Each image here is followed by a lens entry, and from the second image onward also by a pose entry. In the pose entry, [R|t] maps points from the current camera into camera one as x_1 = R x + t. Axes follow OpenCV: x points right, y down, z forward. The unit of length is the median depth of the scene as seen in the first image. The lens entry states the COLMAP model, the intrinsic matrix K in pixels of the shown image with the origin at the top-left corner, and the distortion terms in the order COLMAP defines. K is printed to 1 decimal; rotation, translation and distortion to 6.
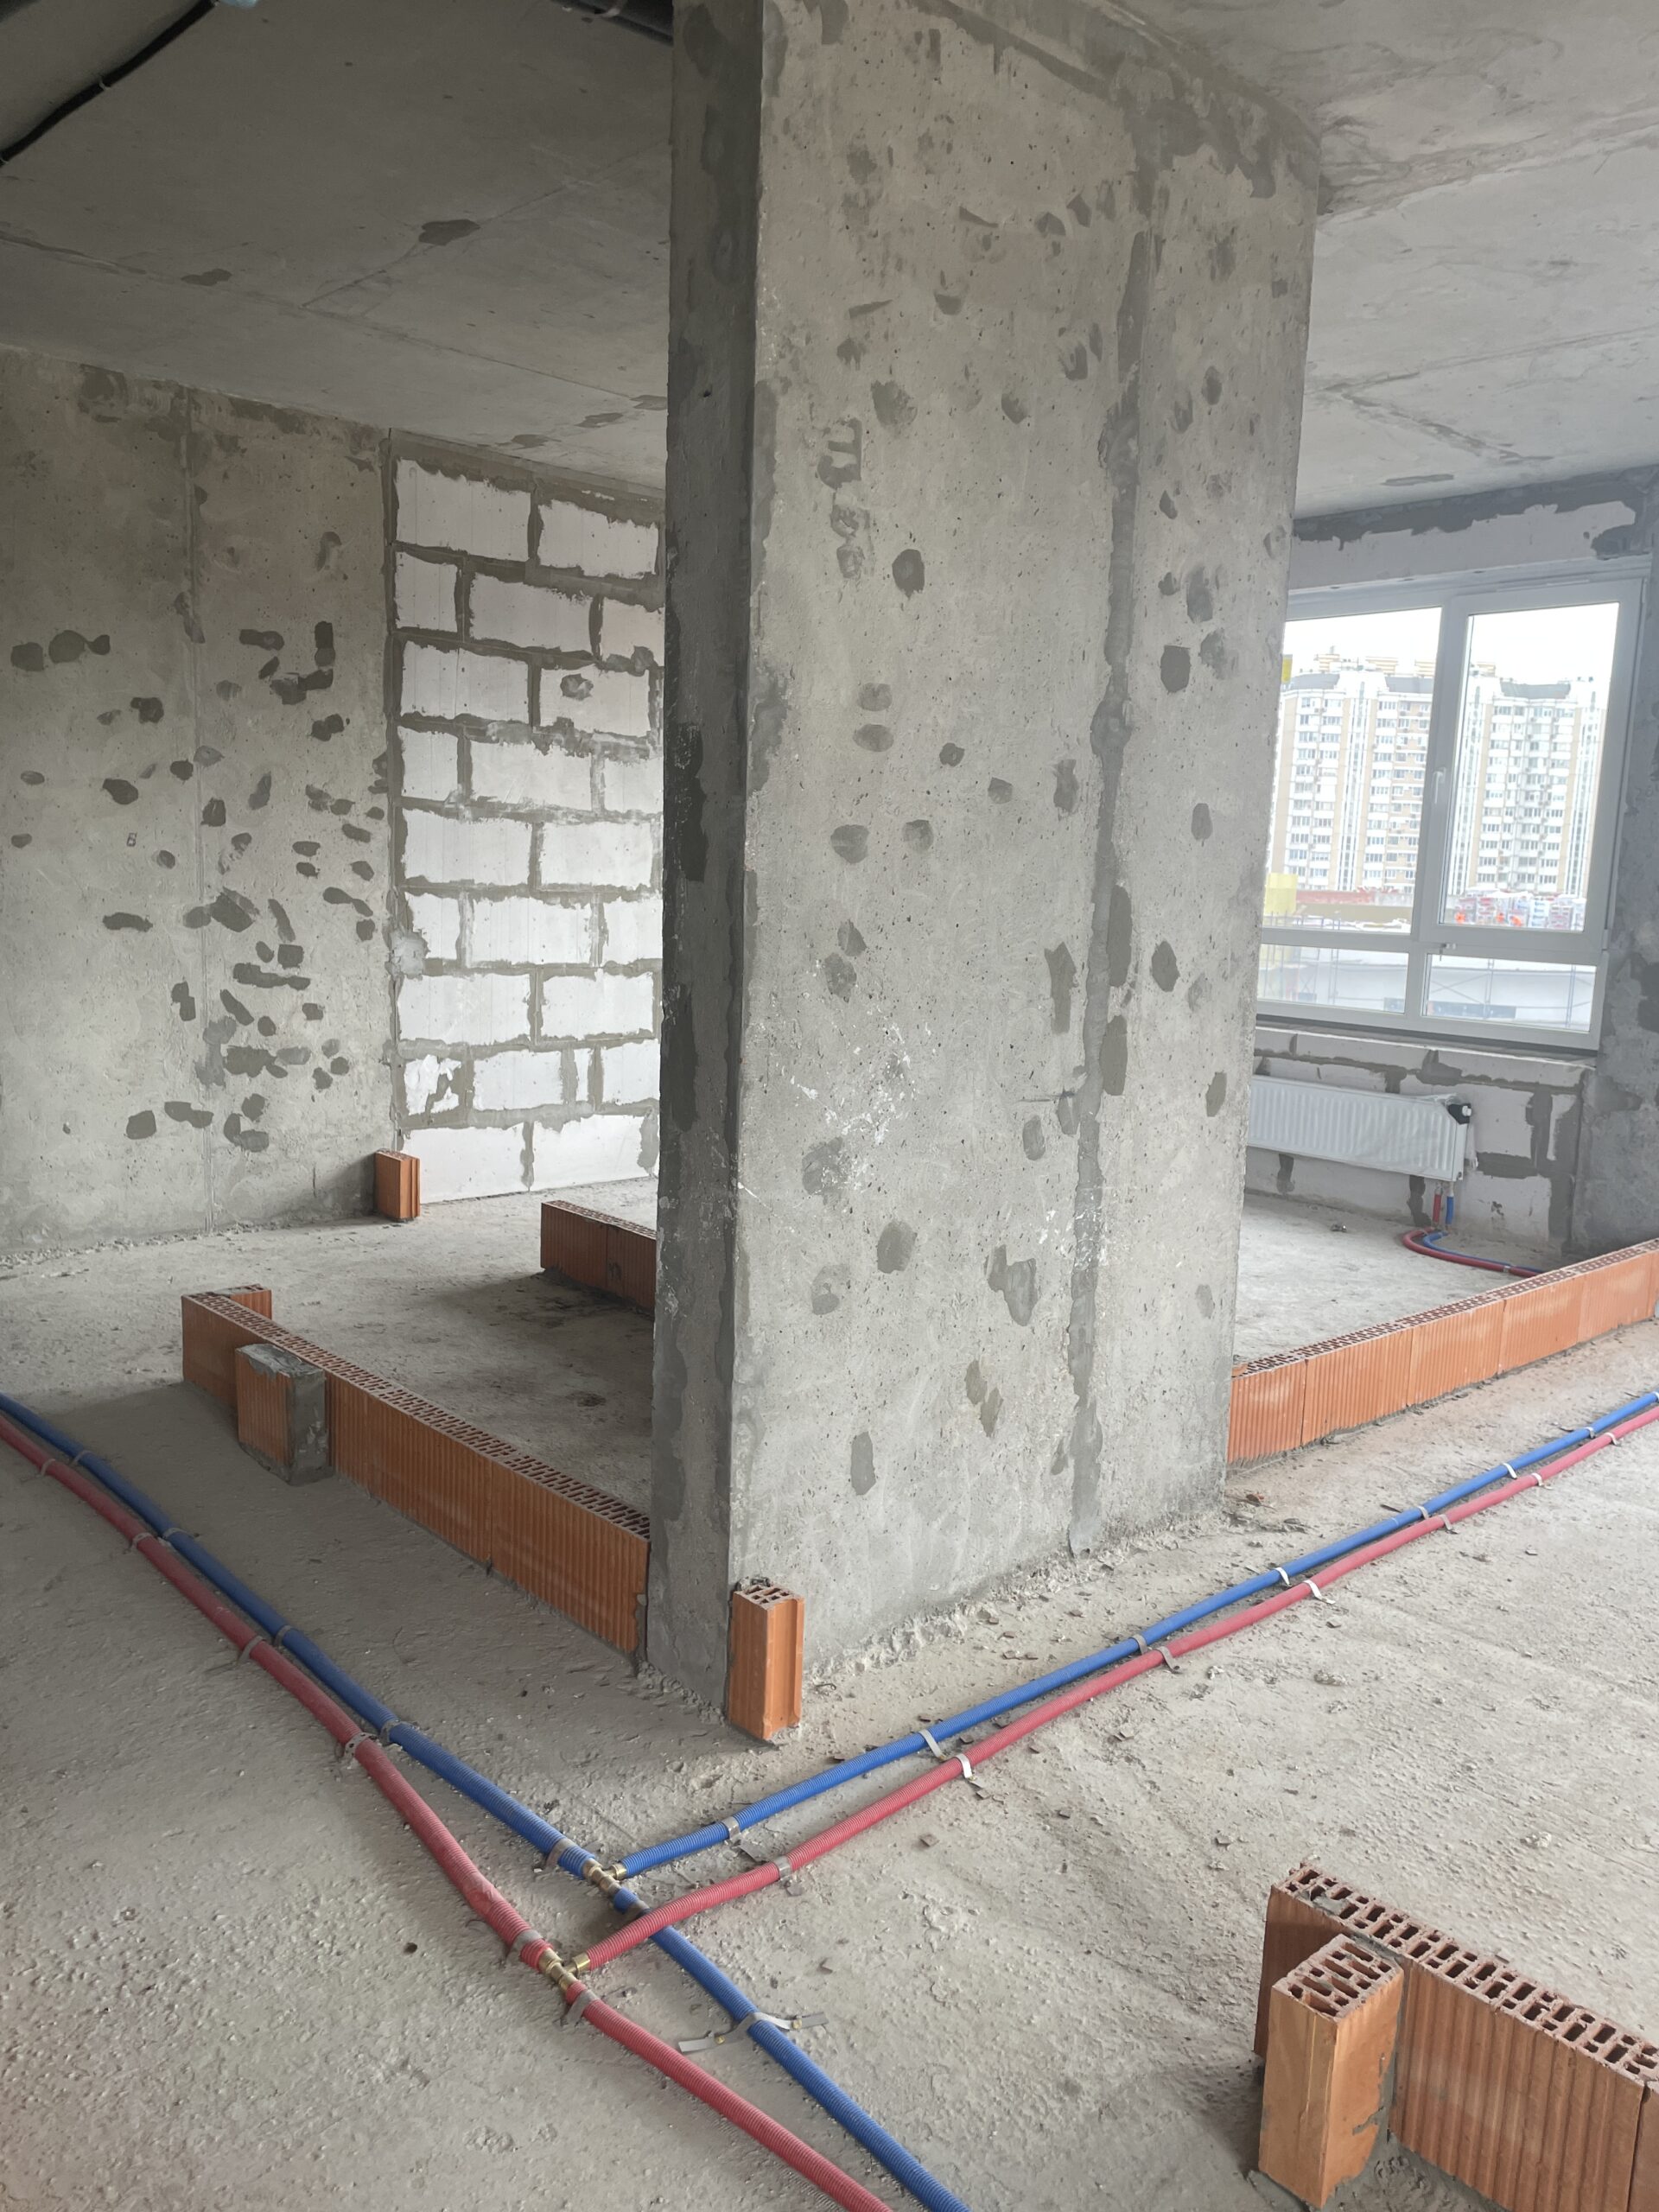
lens RADIAL K [[1655.9, 0, 830.0], [0, 1655.9, 1094.8], [0, 0, 1]] dist [0.101508, -0.127904]
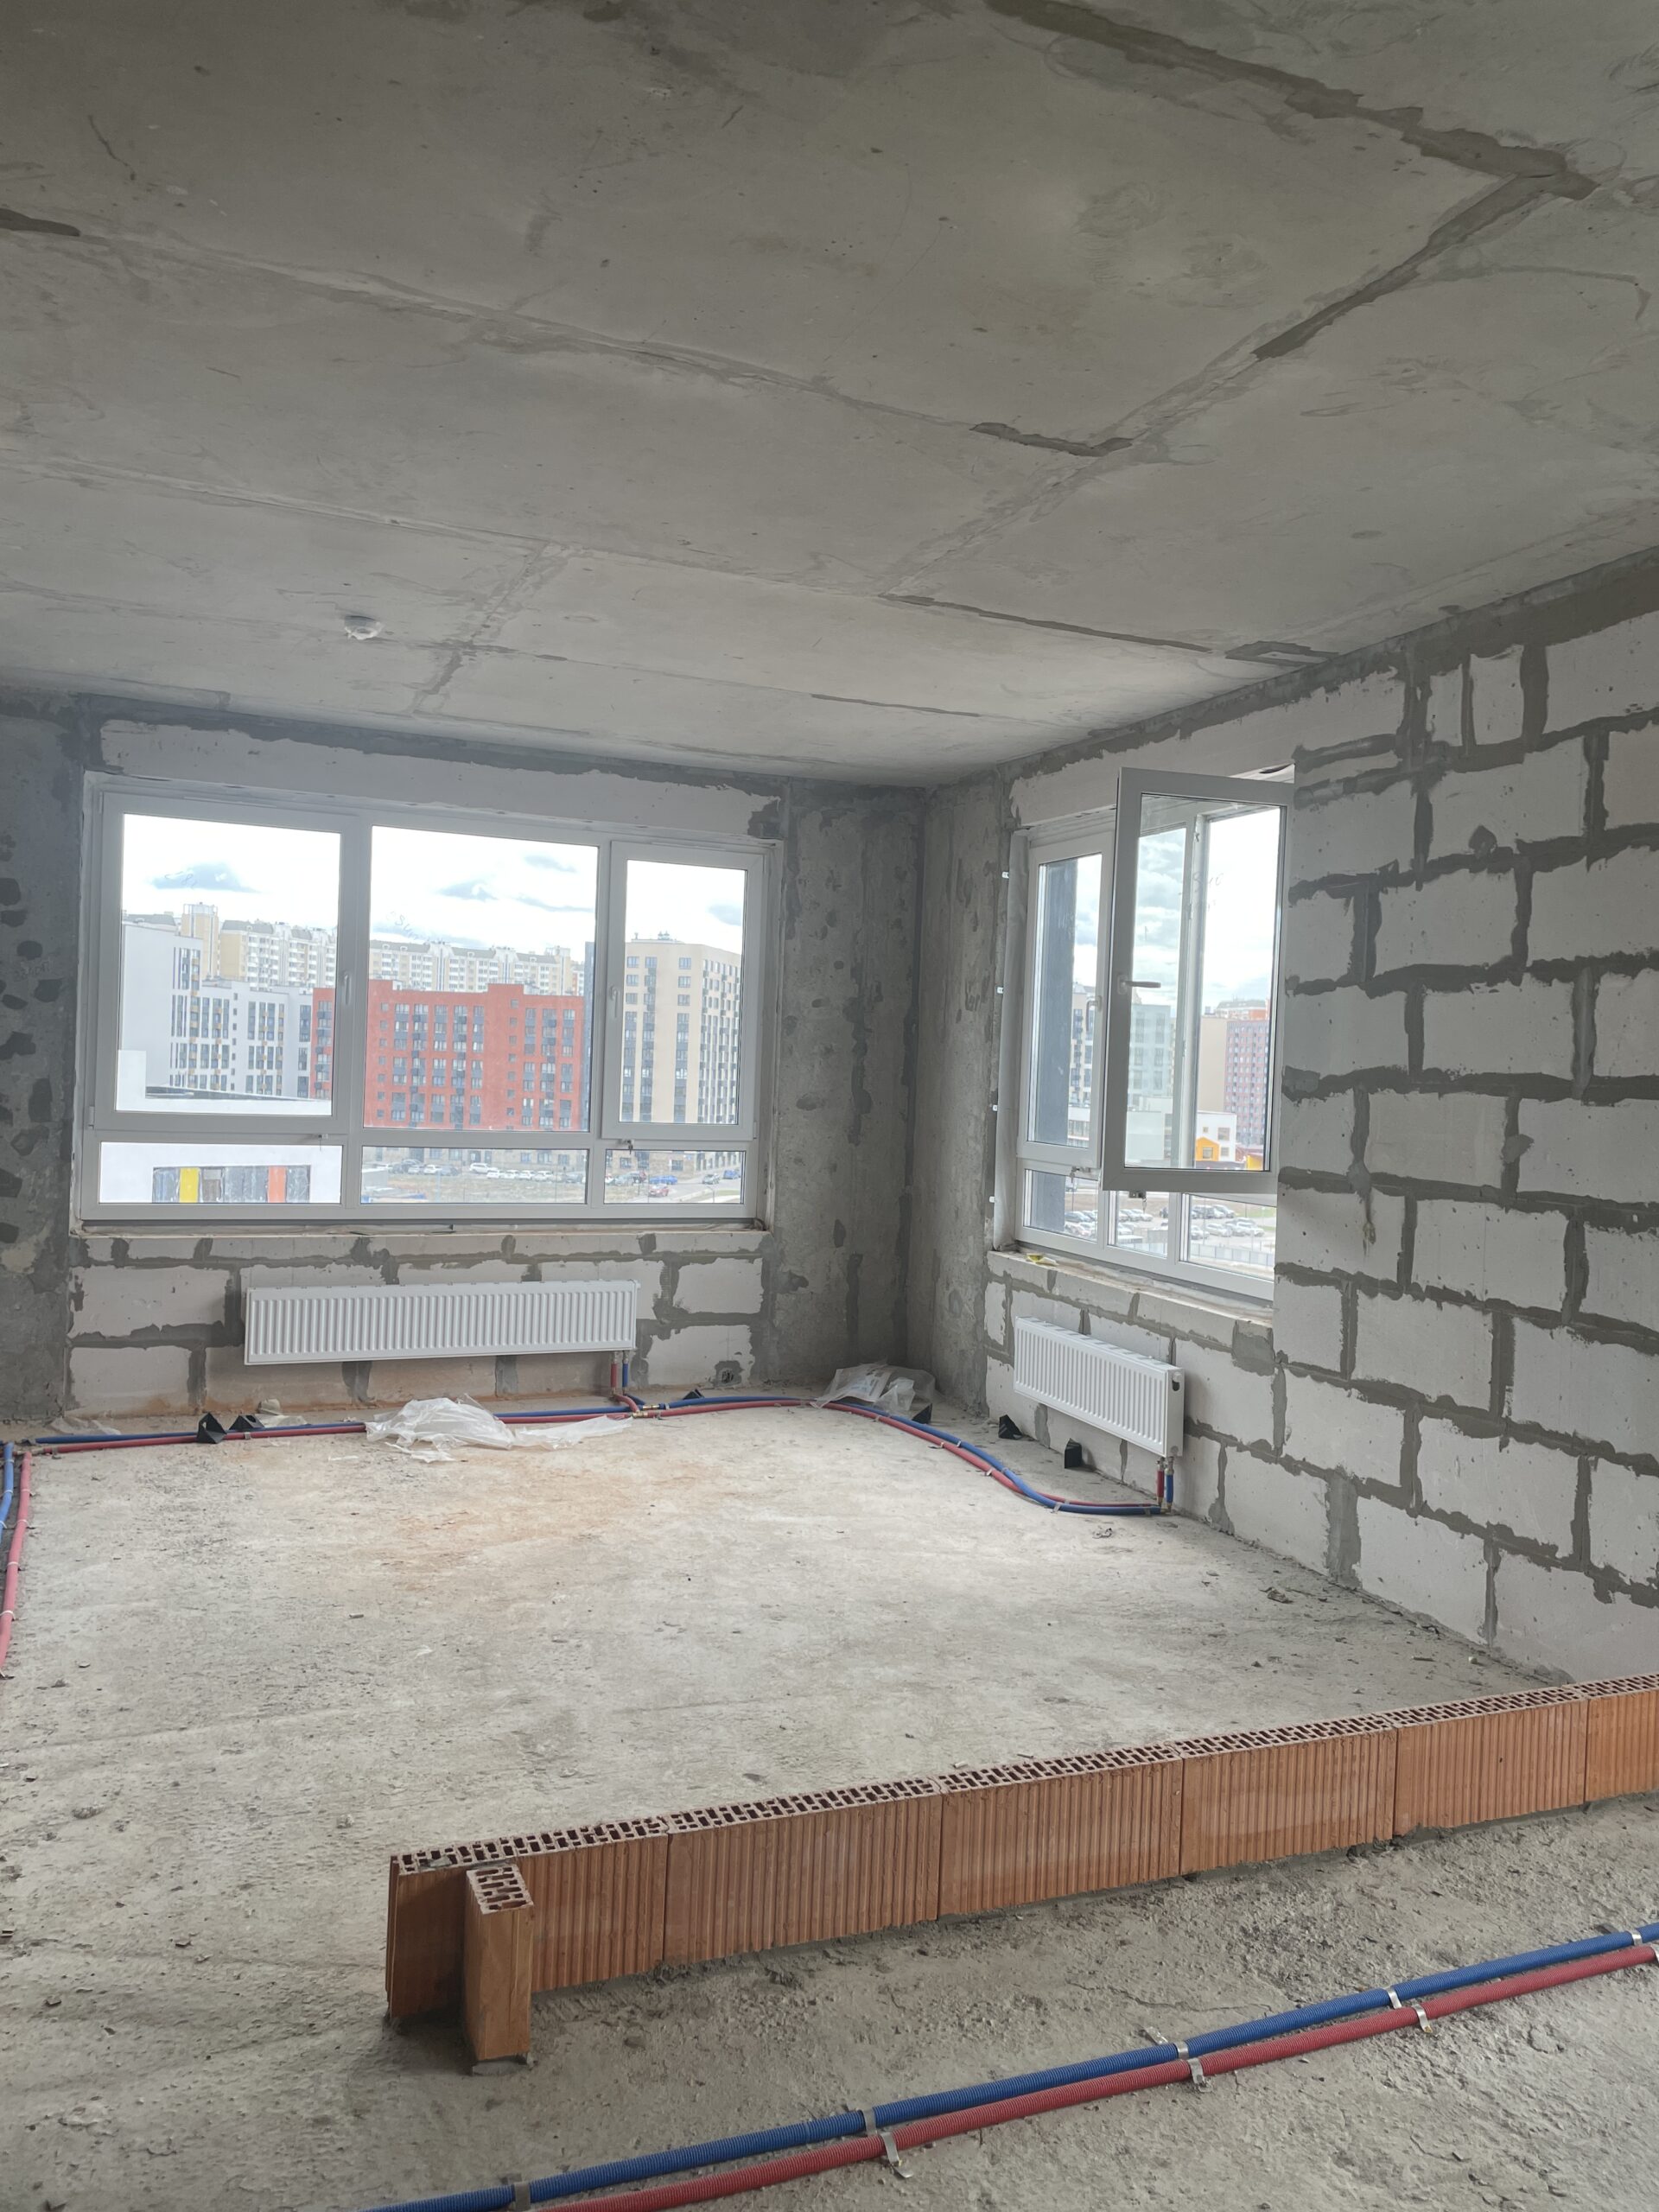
lens RADIAL K [[1655.9, 0, 848.7], [0, 1655.9, 1084.9], [0, 0, 1]] dist [0.101508, -0.127904]
pose [[0.343678, -0.032294, 0.938532, -0.303599], [0.110262, 0.993883, -0.006178, -0.034566], [-0.932592, 0.105608, 0.345137, 0.058433]]
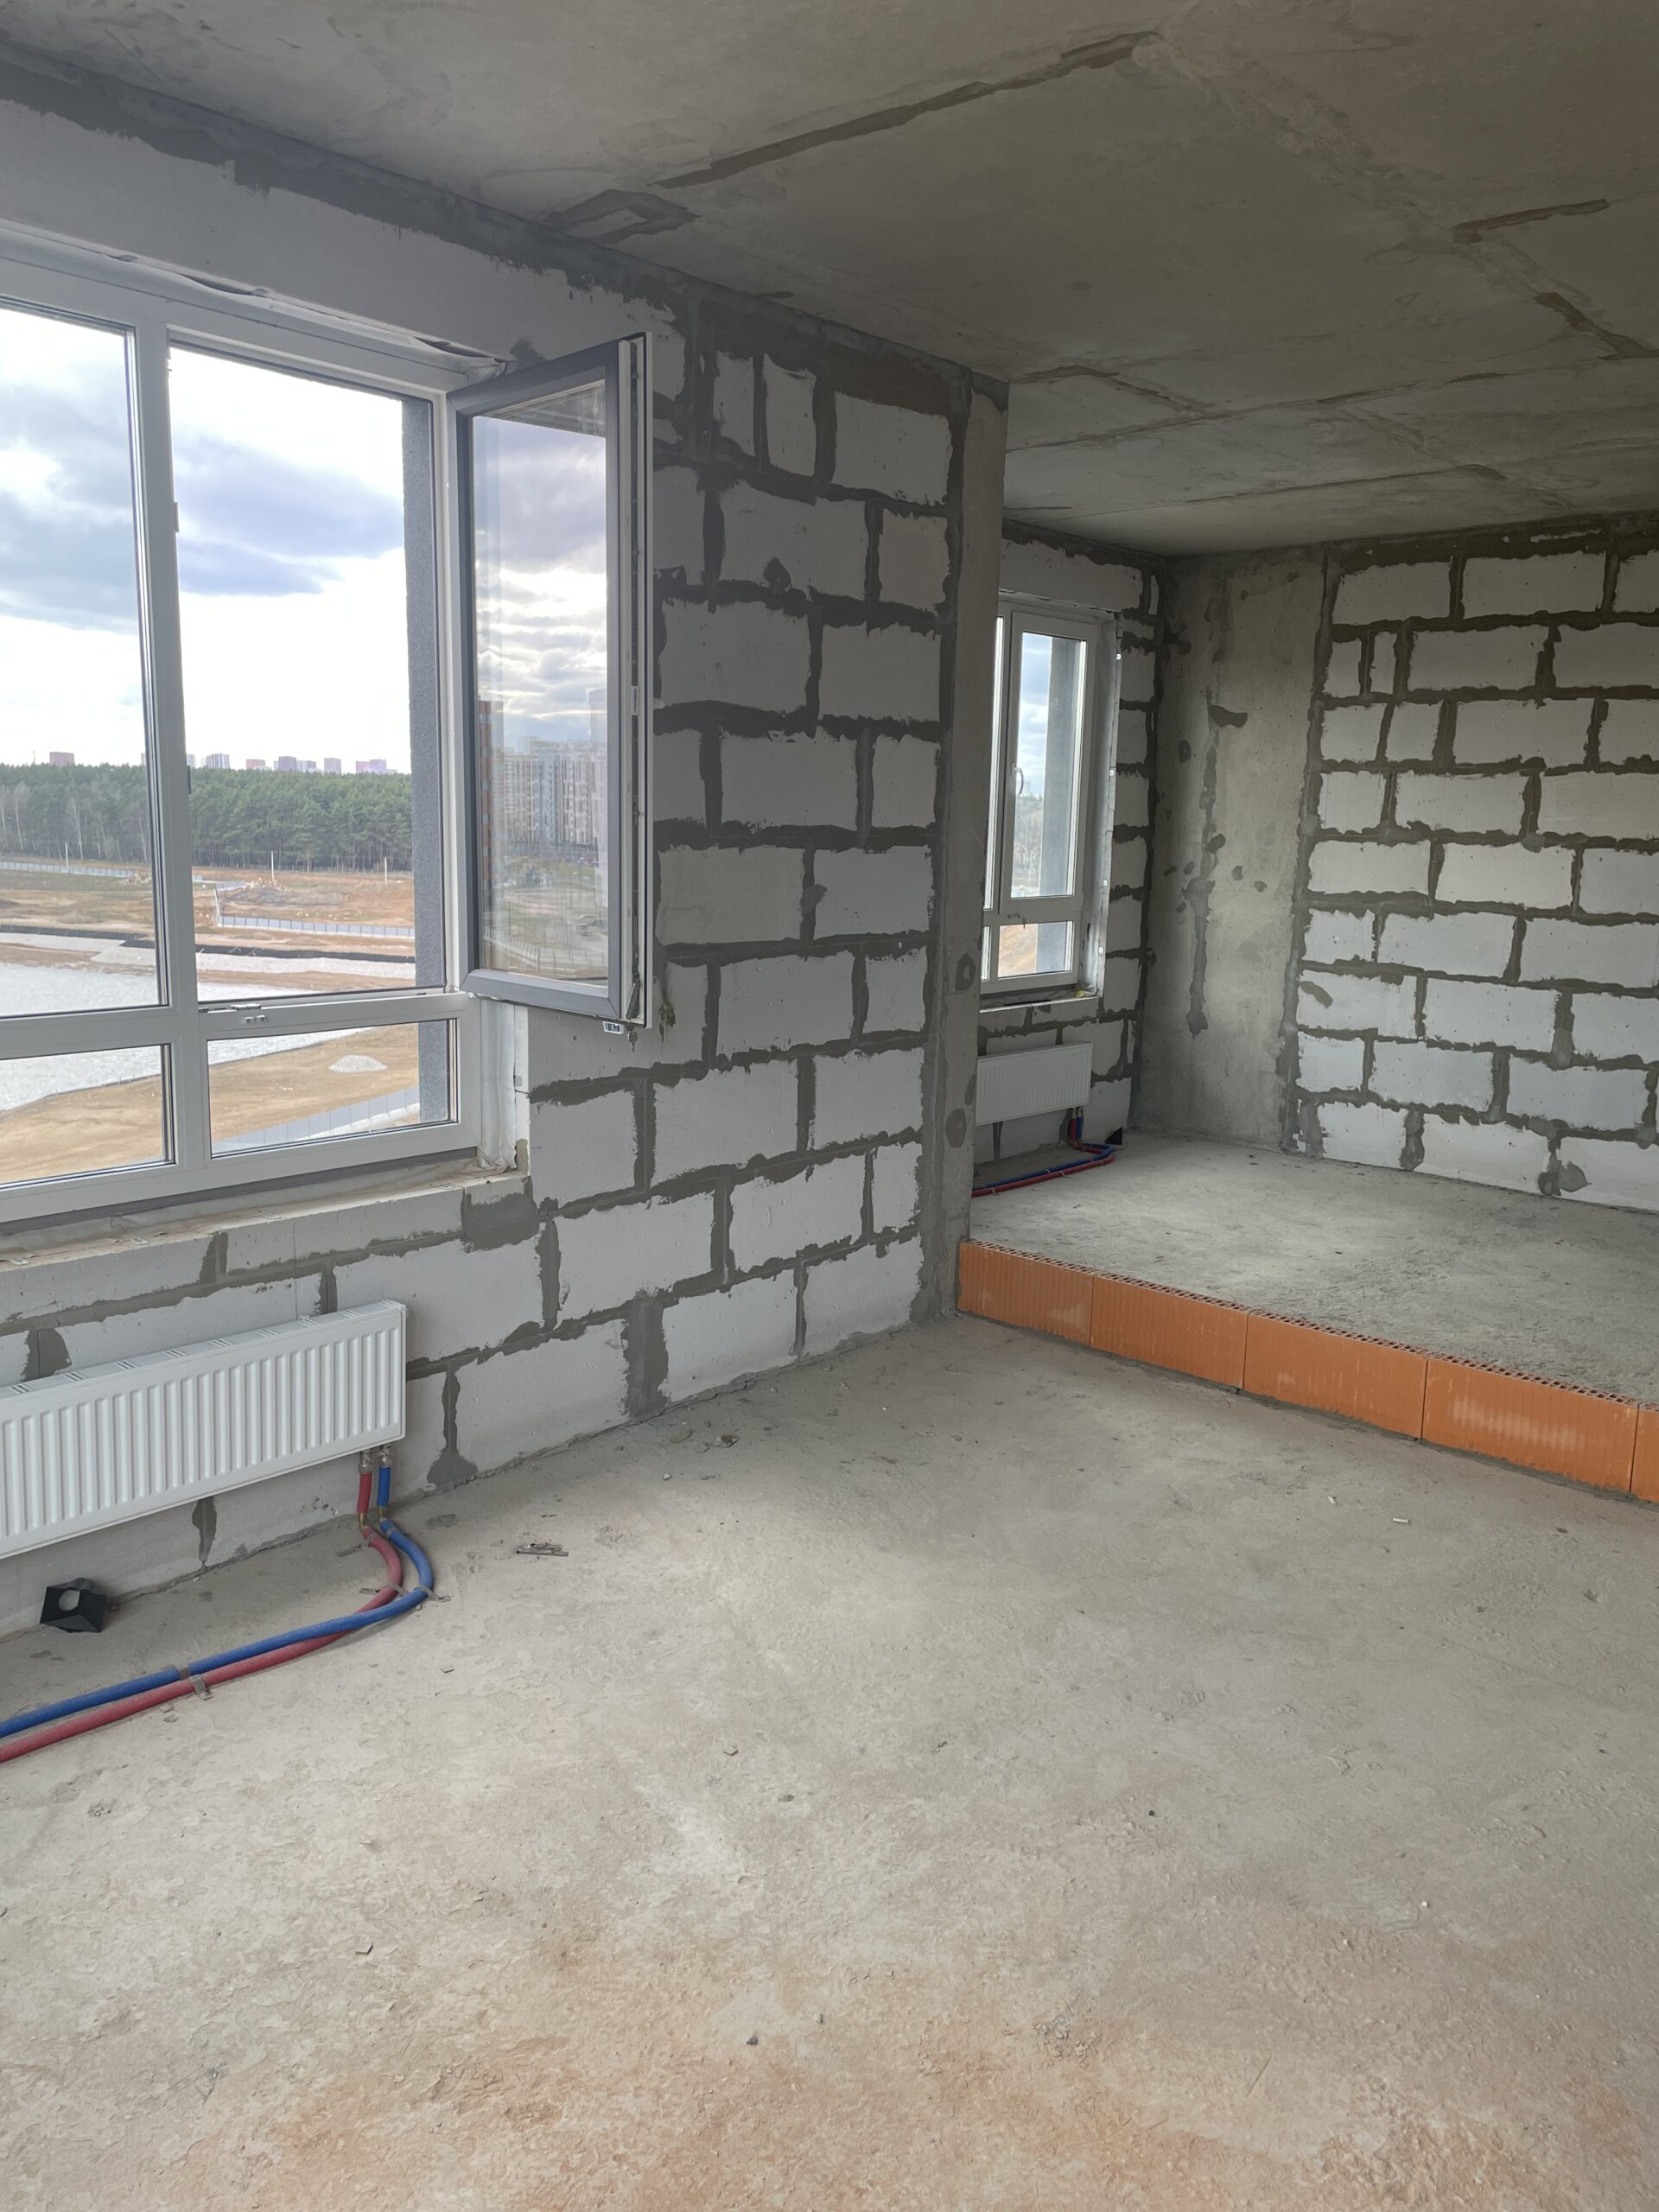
lens RADIAL K [[1655.9, 0, 818.3], [0, 1655.9, 1093.3], [0, 0, 1]] dist [0.101508, -0.127904]
pose [[-0.993780, -0.043342, -0.102577, 0.666795], [-0.073130, 0.948687, 0.307644, -0.140505], [0.083980, 0.313232, -0.945956, 0.883400]]
